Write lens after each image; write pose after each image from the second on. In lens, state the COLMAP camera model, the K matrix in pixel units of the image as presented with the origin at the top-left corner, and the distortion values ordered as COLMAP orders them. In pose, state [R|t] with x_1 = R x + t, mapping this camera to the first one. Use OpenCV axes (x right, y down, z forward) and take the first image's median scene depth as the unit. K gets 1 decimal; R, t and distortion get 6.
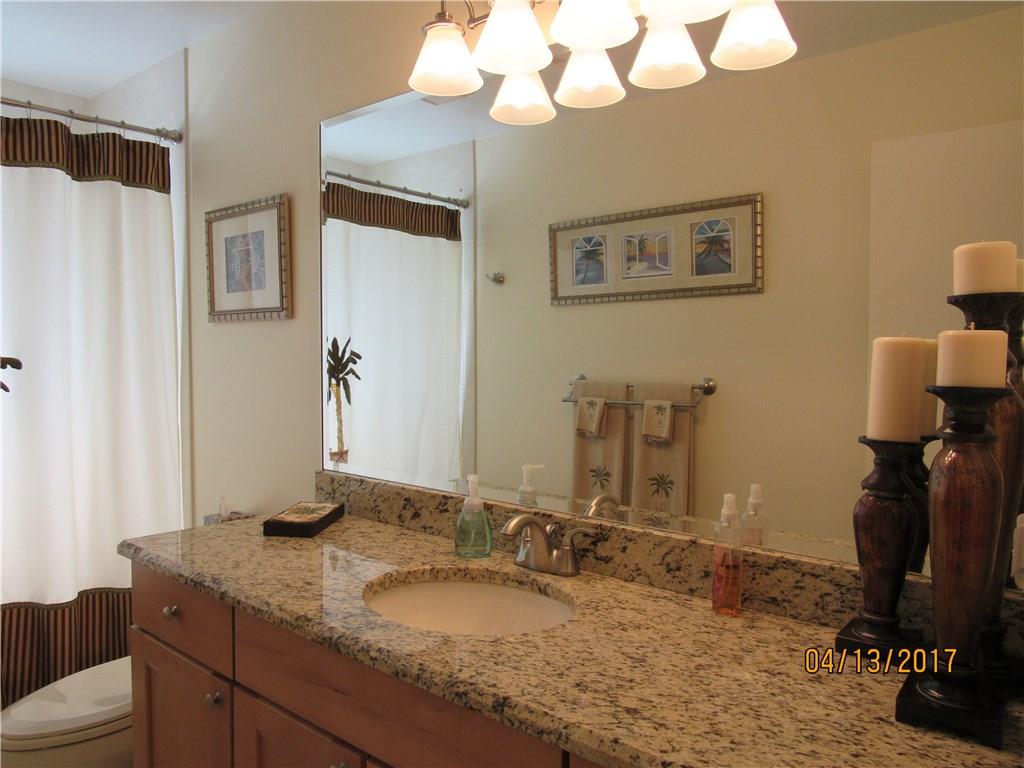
lens RADIAL K [[726.4, 0, 512.0], [0, 726.4, 384.0], [0, 0, 1]] dist [-0.034647, 0.011431]
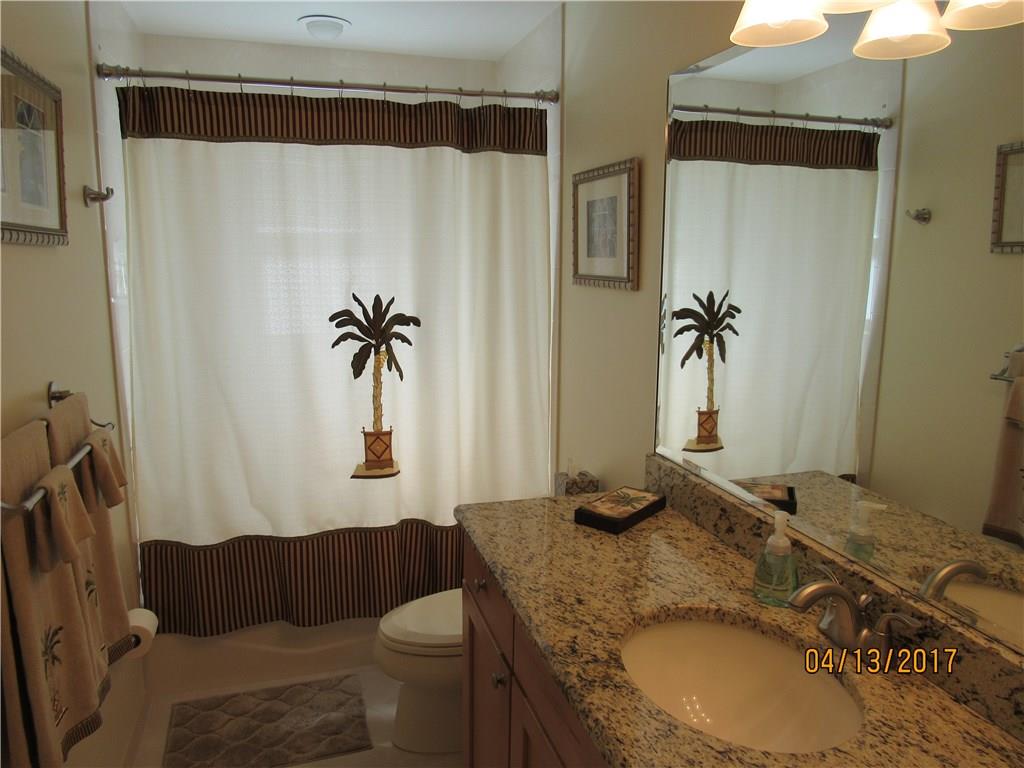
lens RADIAL K [[726.4, 0, 512.0], [0, 726.4, 384.0], [0, 0, 1]] dist [-0.034647, 0.011431]
pose [[0.830984, 0.095032, -0.548120, 0.087500], [-0.025061, 0.990695, 0.133770, -0.083327], [0.555732, -0.097425, 0.825633, 0.092399]]
